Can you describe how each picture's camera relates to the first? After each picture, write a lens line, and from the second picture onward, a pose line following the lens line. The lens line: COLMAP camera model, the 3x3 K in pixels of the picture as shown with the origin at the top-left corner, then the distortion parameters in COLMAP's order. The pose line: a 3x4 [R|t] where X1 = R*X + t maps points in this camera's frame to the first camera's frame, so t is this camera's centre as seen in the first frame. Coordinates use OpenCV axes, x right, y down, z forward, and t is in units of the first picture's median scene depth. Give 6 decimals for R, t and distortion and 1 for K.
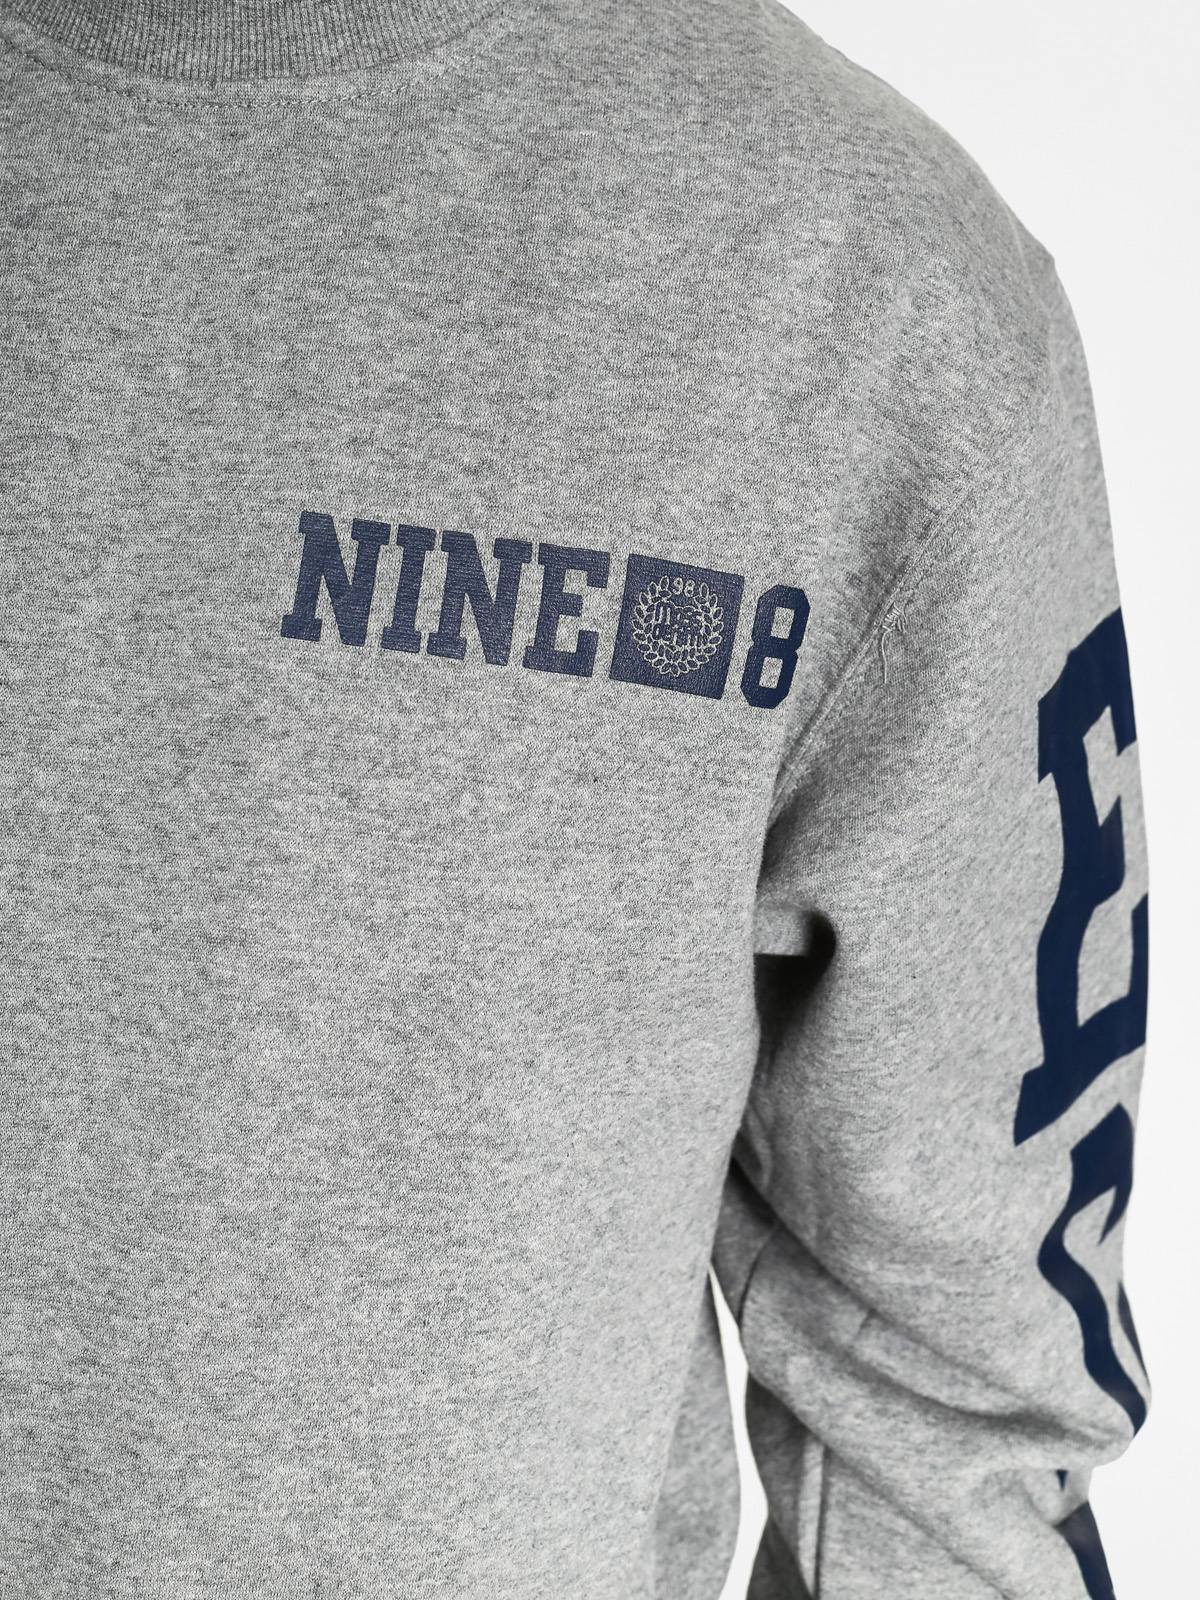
lens RADIAL K [[1921.7, 0, 597.9], [0, 1921.7, 829.4], [0, 0, 1]] dist [-0.410355, 0.744248]
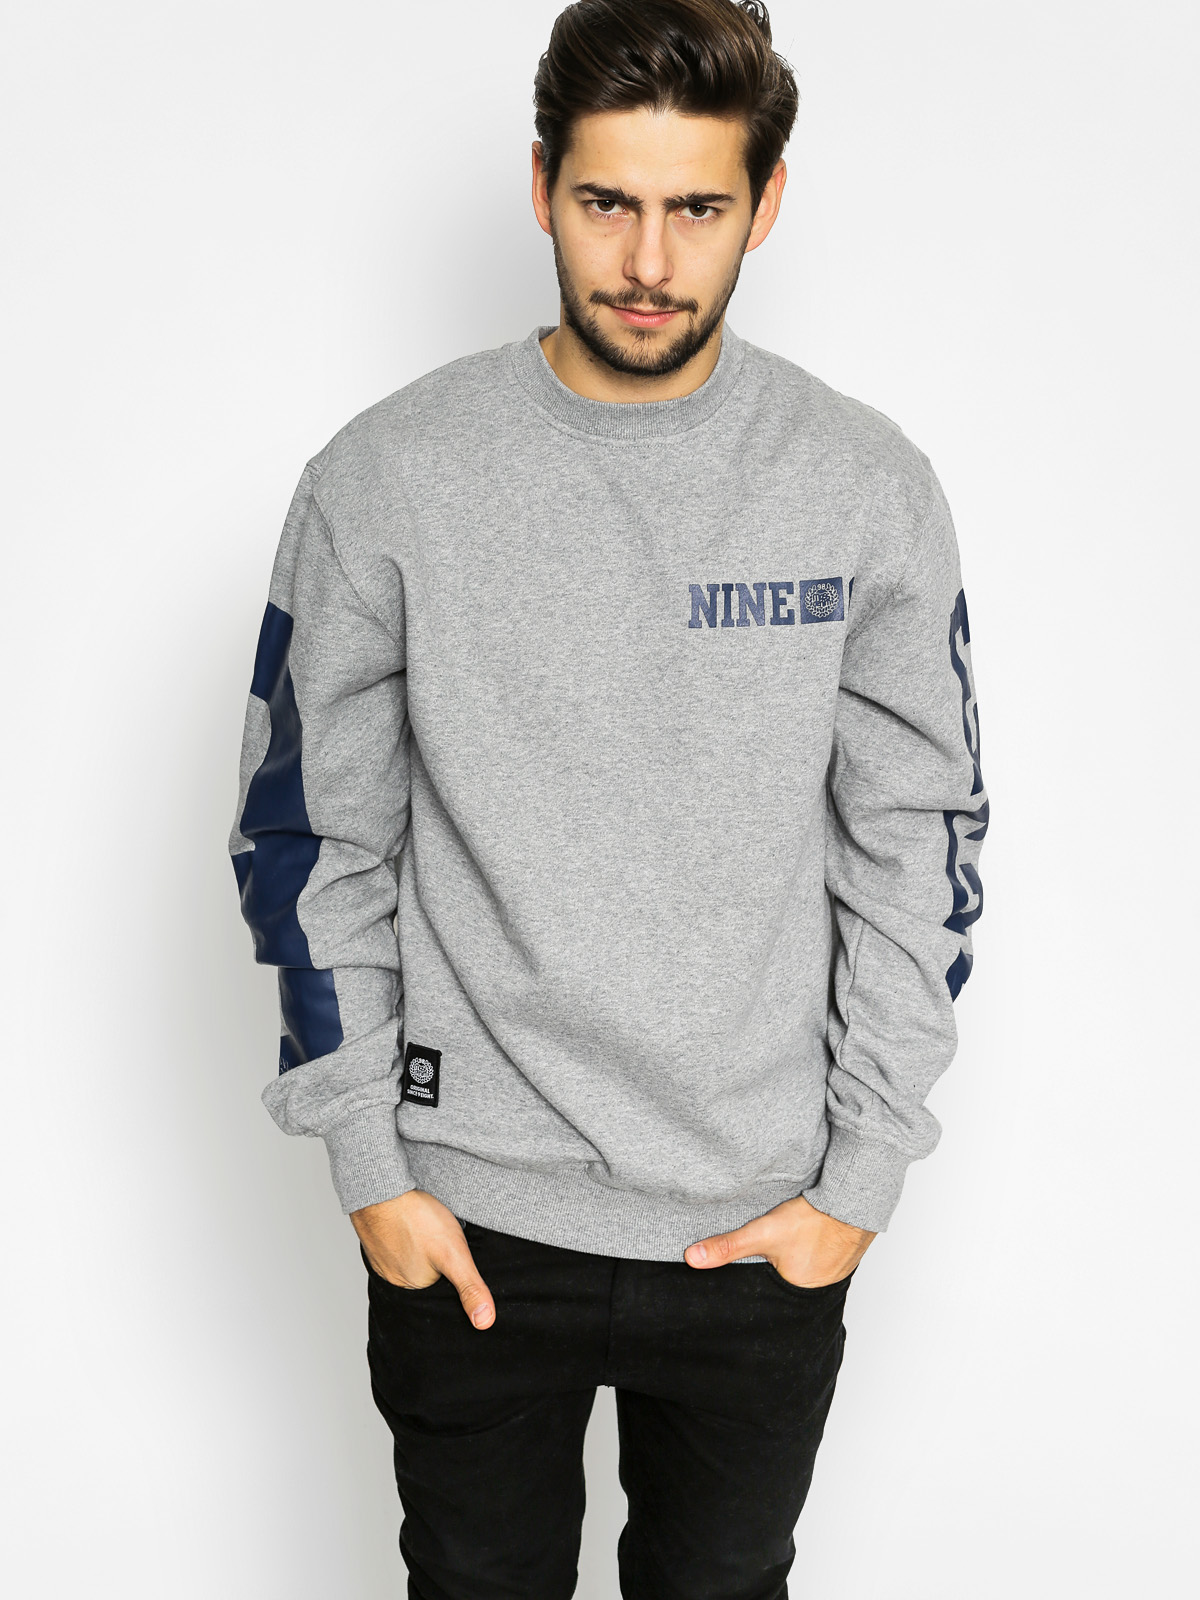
lens RADIAL K [[1921.7, 0, 597.9], [0, 1921.7, 829.4], [0, 0, 1]] dist [-0.410355, 0.744248]
pose [[0.940427, -0.136730, -0.311290, 0.589986], [0.153068, 0.987803, 0.028550, 0.103431], [0.303590, -0.074497, 0.949886, -1.923106]]
